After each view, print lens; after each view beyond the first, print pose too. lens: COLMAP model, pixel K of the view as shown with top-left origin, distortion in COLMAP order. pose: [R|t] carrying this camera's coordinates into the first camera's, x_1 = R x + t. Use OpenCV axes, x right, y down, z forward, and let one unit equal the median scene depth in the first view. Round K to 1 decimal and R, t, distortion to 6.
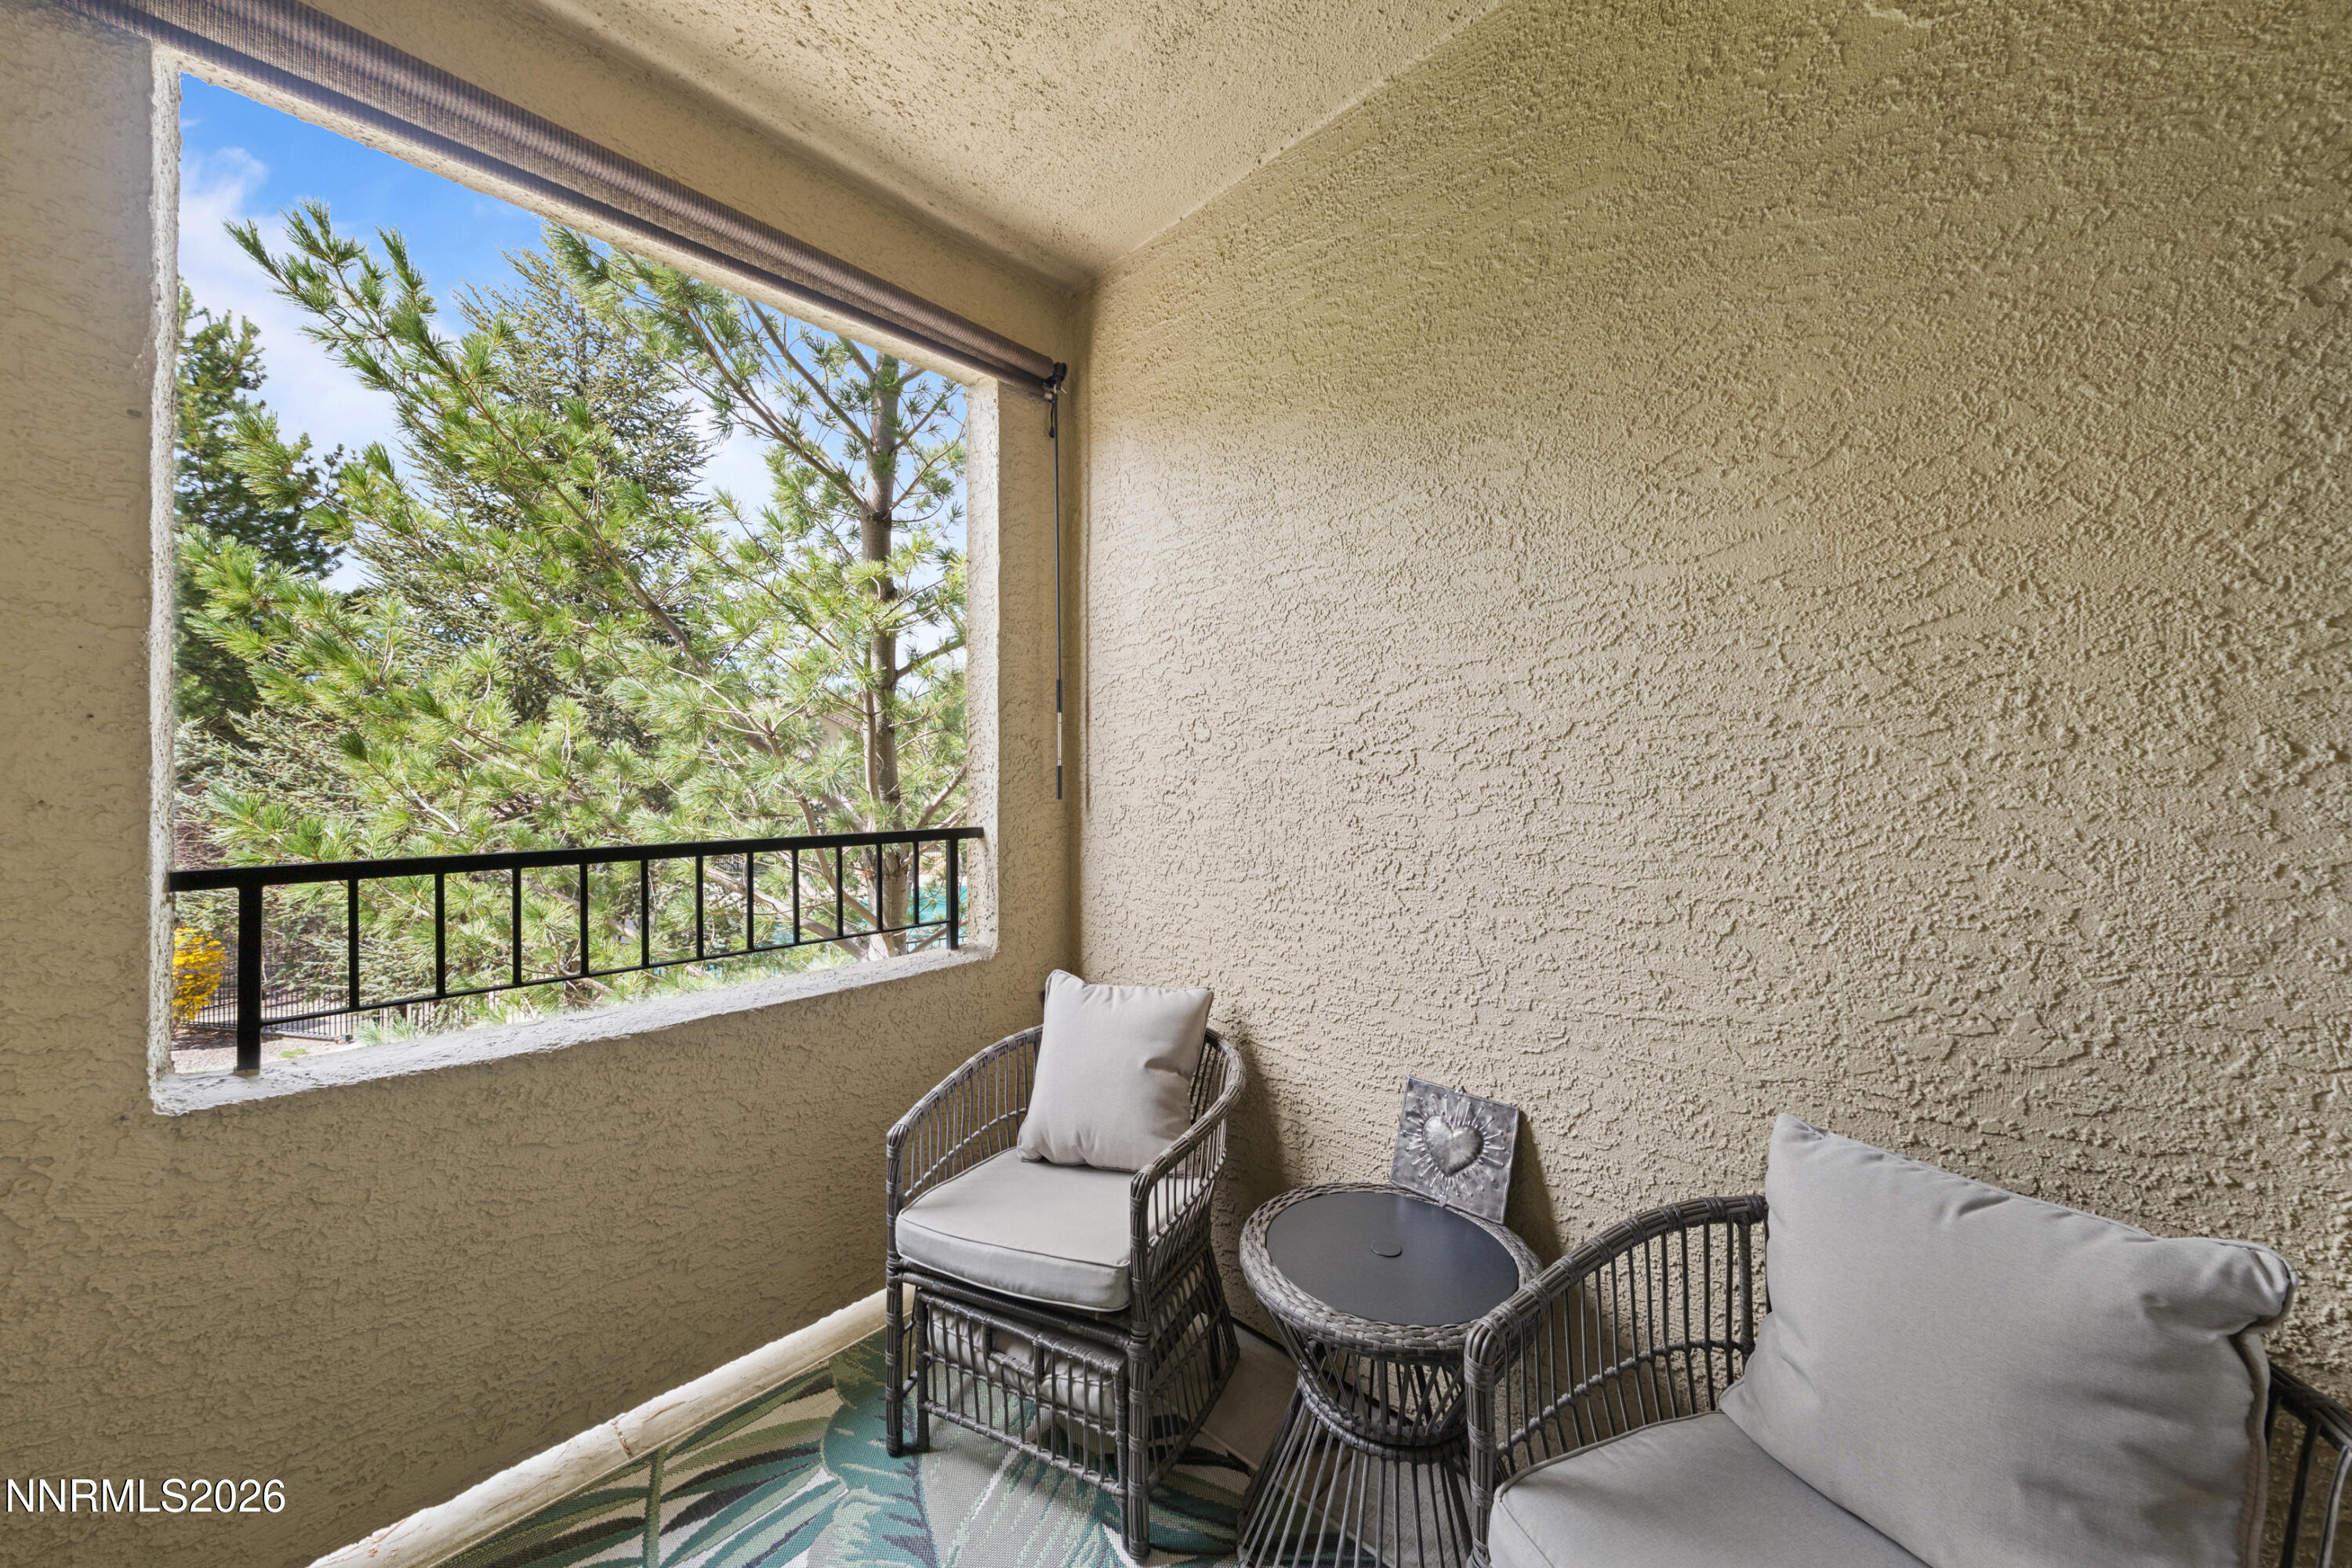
lens RADIAL K [[799.4, 0, 1188.2], [0, 799.4, 785.1], [0, 0, 1]] dist [-0.001517, -0.000142]
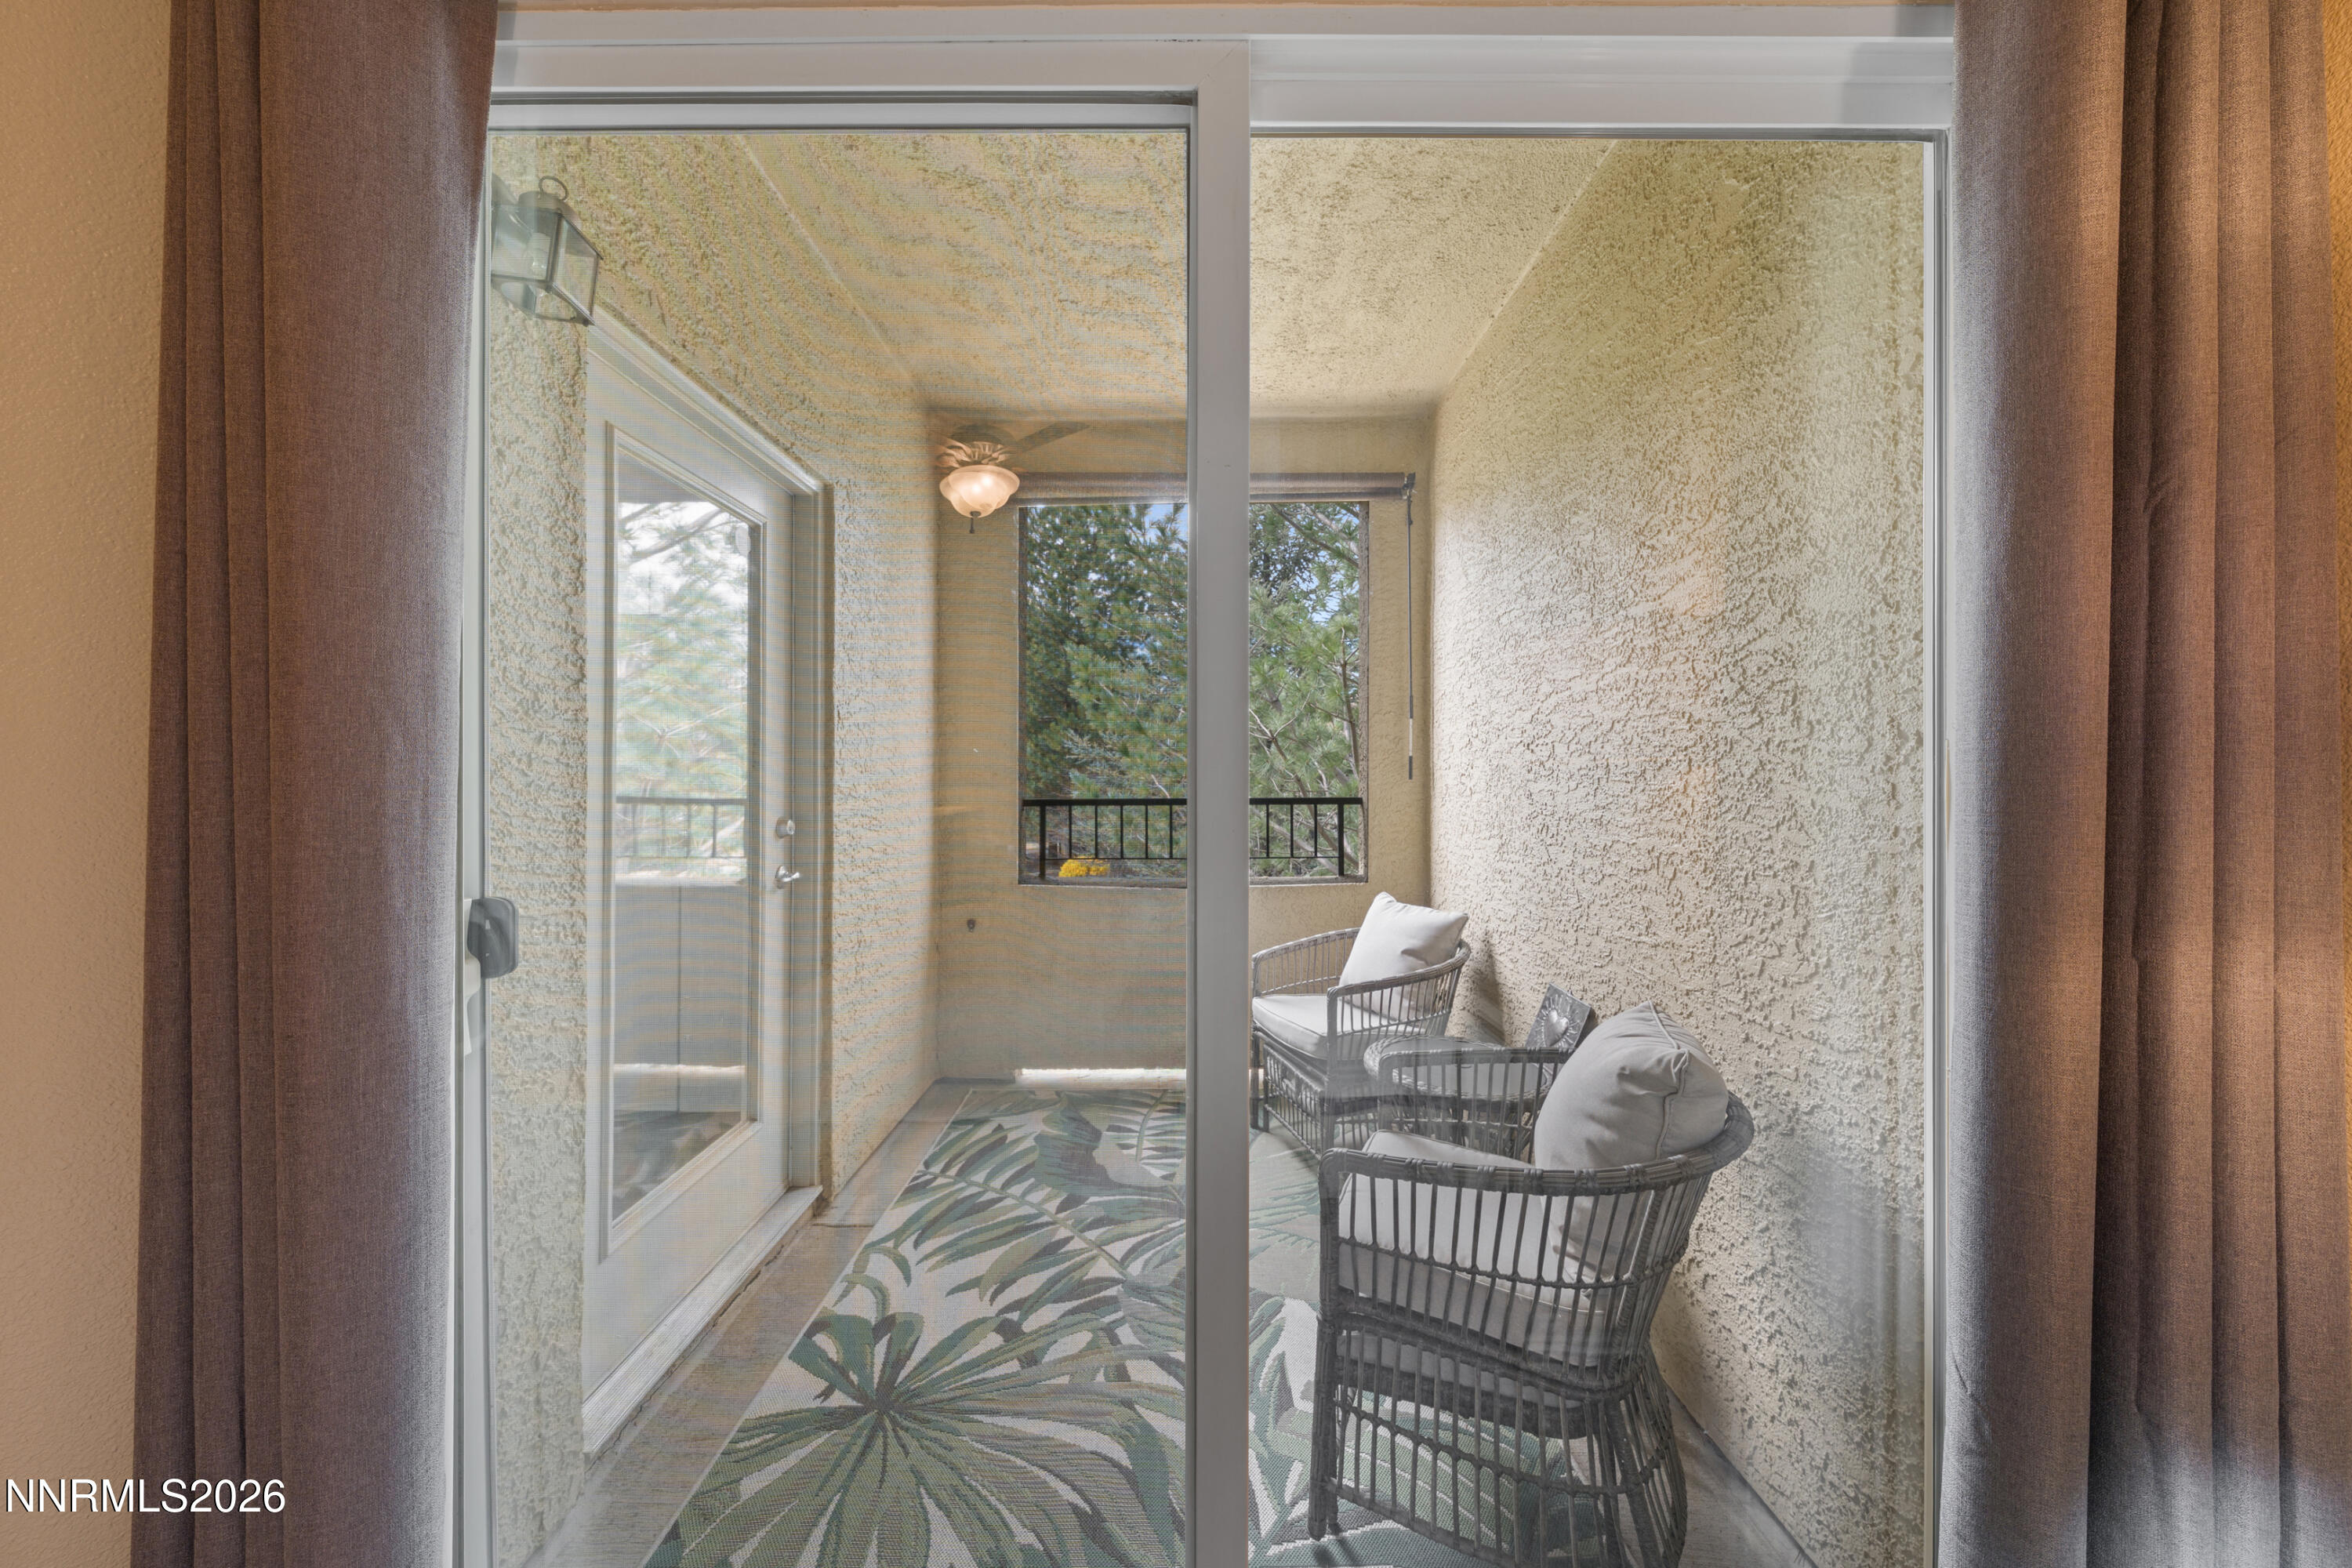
lens RADIAL K [[799.4, 0, 1188.4], [0, 799.4, 775.5], [0, 0, 1]] dist [-0.001517, -0.000142]
pose [[0.695268, 0.003848, -0.718740, 0.894205], [-0.001902, 0.999992, 0.003515, 0.009568], [0.718748, -0.001077, 0.695270, -0.420179]]
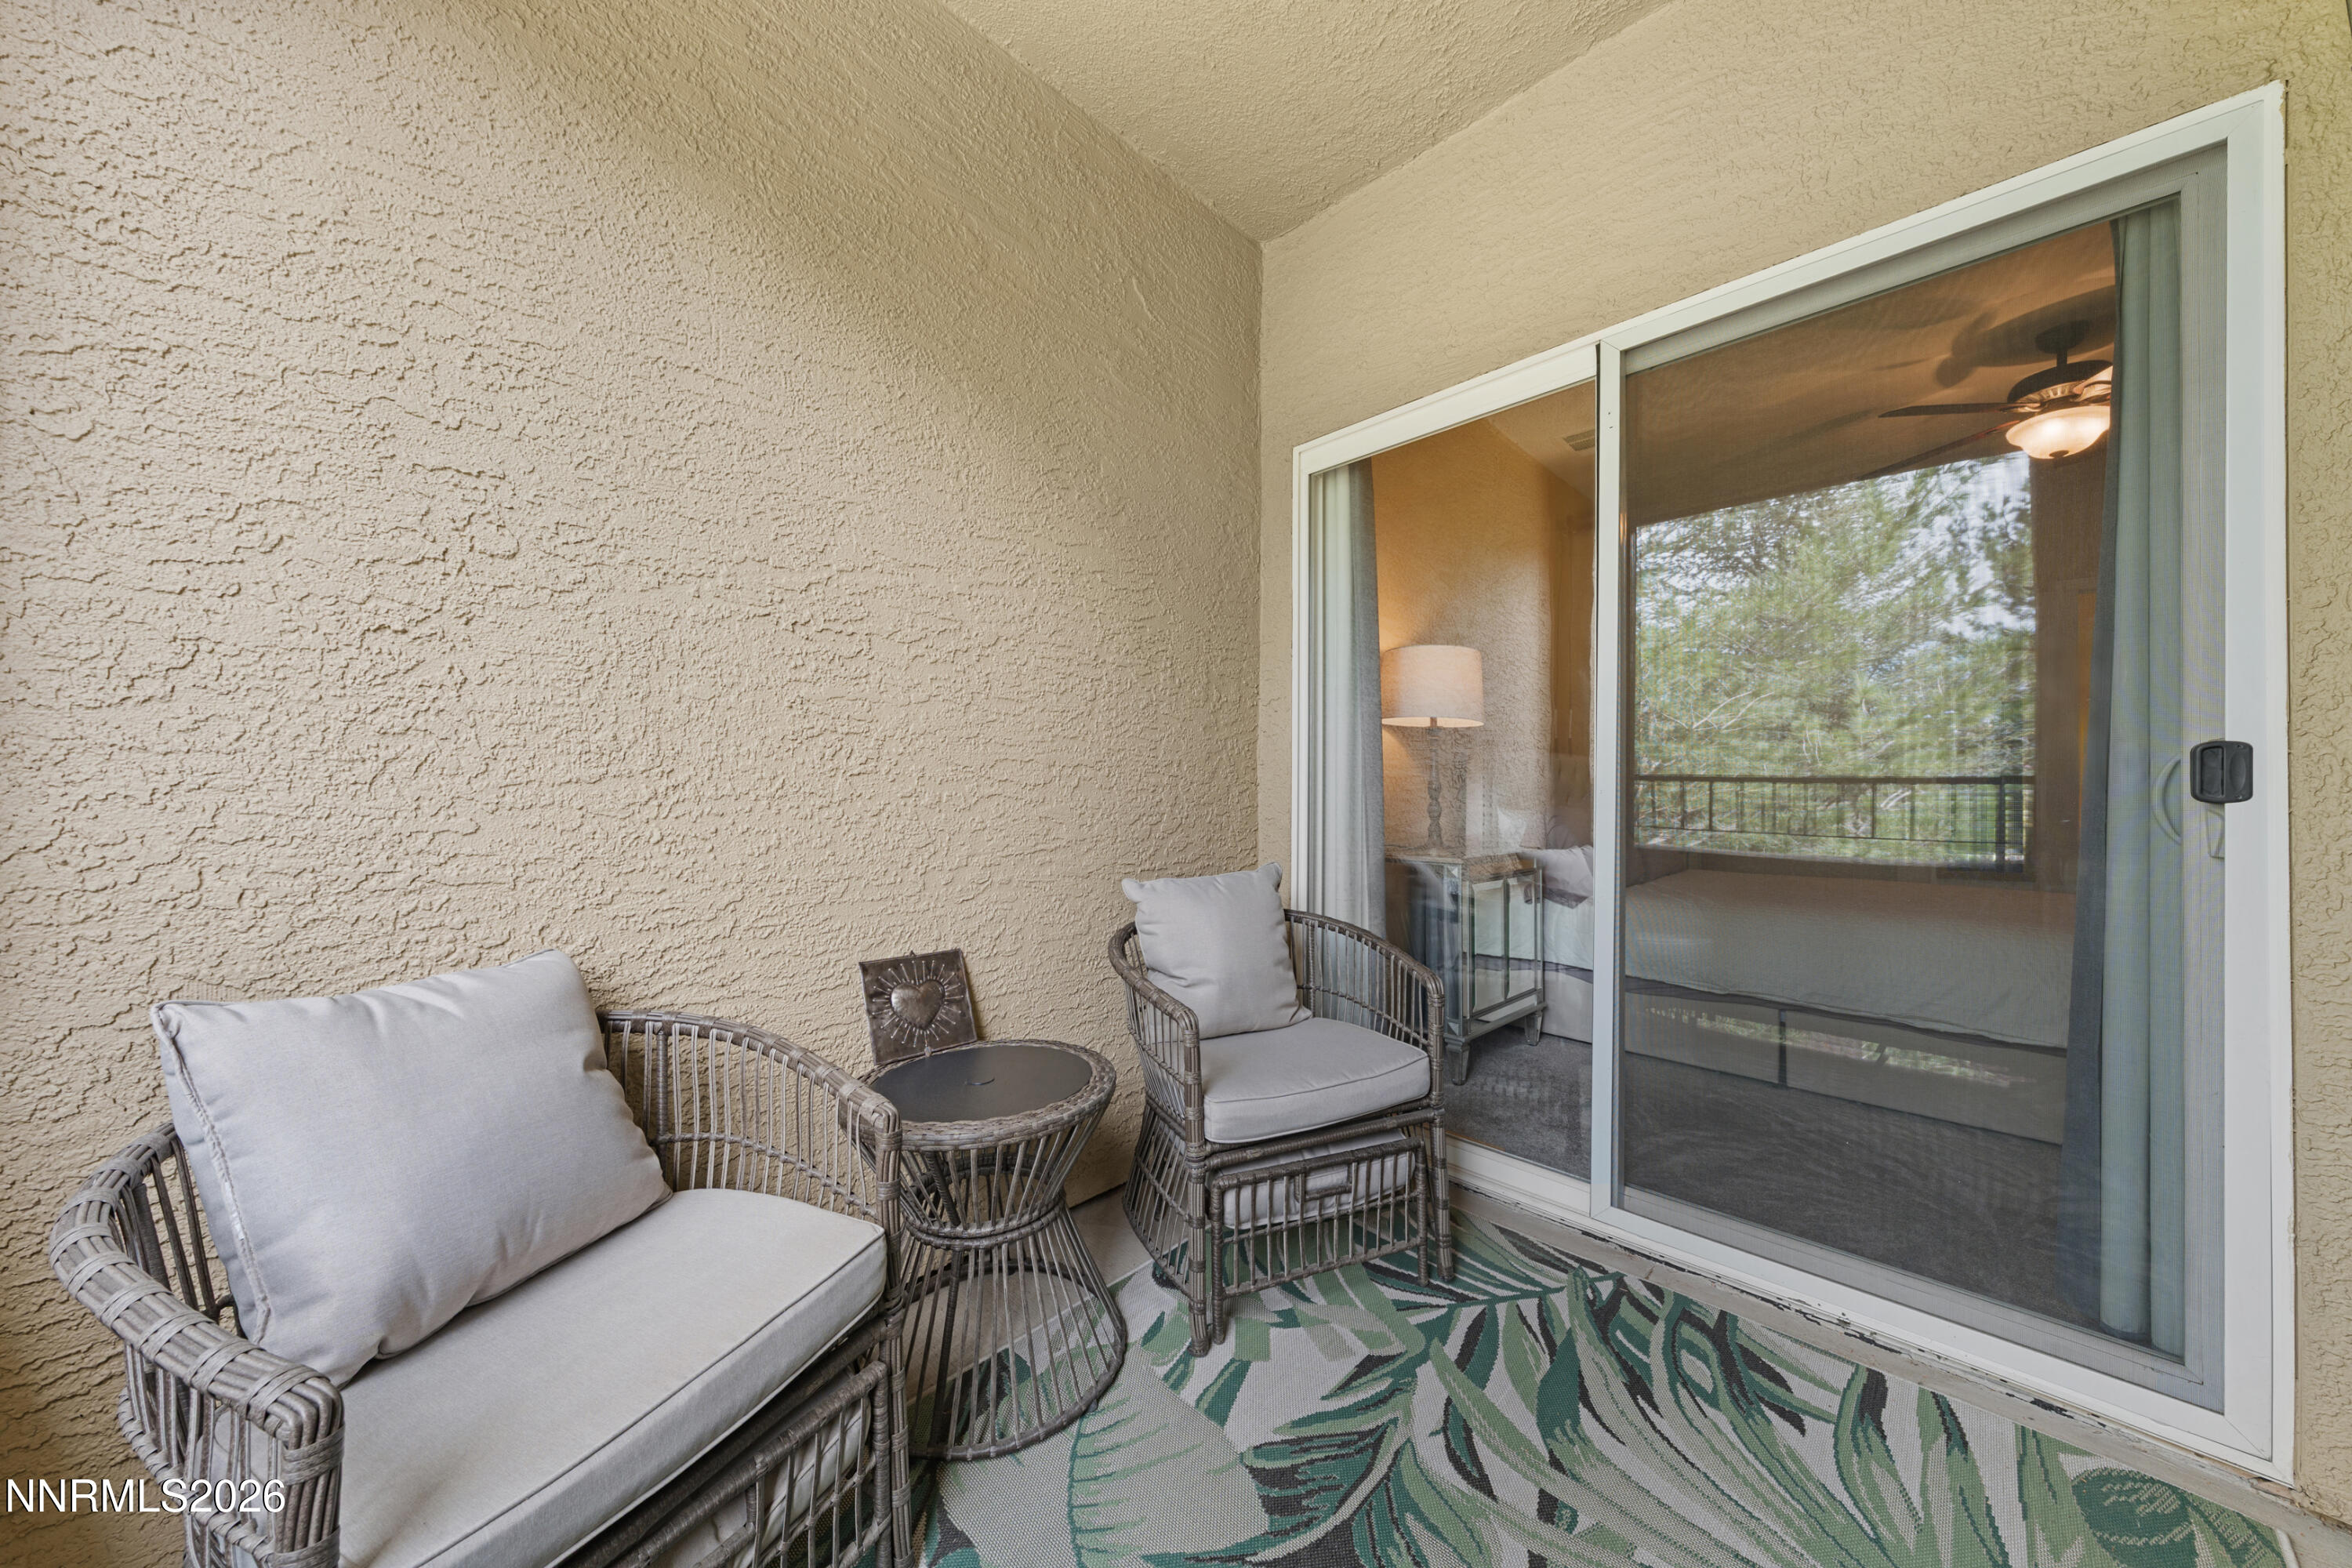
lens RADIAL K [[799.4, 0, 1166.4], [0, 799.4, 791.2], [0, 0, 1]] dist [-0.001517, -0.000142]
pose [[0.037272, 0.000710, 0.999305, -0.761161], [-0.004919, 0.999988, -0.000527, 0.163079], [-0.999293, -0.004896, 0.037275, 0.635388]]
